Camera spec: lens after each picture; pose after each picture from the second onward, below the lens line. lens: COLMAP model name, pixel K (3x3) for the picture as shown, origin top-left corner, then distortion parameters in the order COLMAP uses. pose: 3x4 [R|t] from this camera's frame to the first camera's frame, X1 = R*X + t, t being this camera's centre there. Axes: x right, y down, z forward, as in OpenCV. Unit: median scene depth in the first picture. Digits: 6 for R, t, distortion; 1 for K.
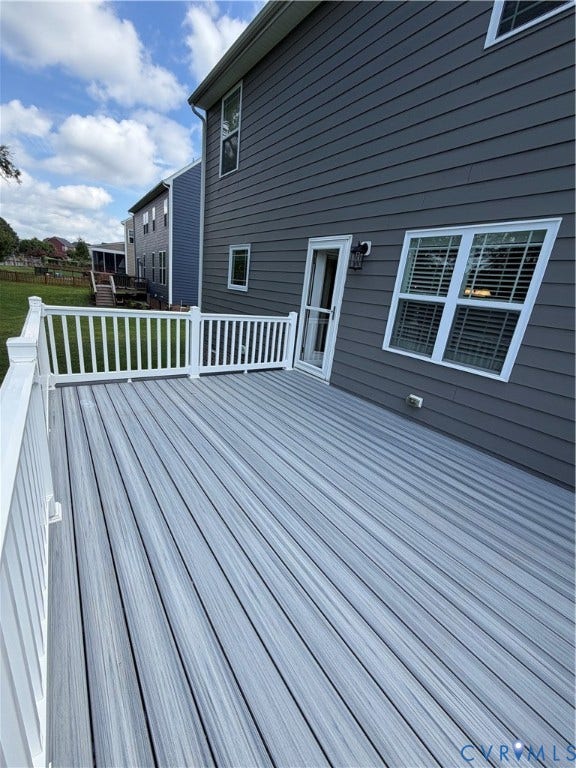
lens RADIAL K [[305.6, 0, 288.9], [0, 305.6, 381.2], [0, 0, 1]] dist [0.000335, 0.000155]
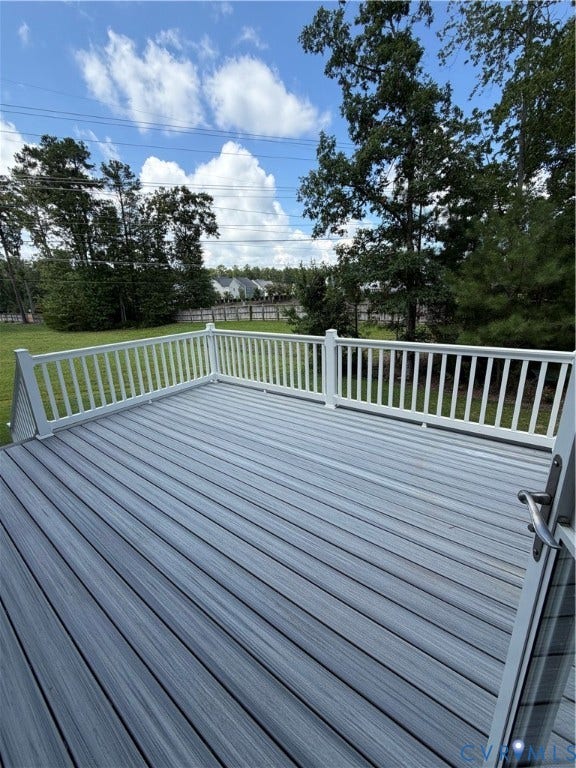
lens RADIAL K [[305.6, 0, 288.9], [0, 305.6, 381.2], [0, 0, 1]] dist [0.000335, 0.000155]
pose [[0.277322, 0.120761, -0.953157, 0.513438], [-0.256709, 0.965315, 0.047612, -0.096459], [0.925847, 0.231481, 0.298704, 0.581634]]
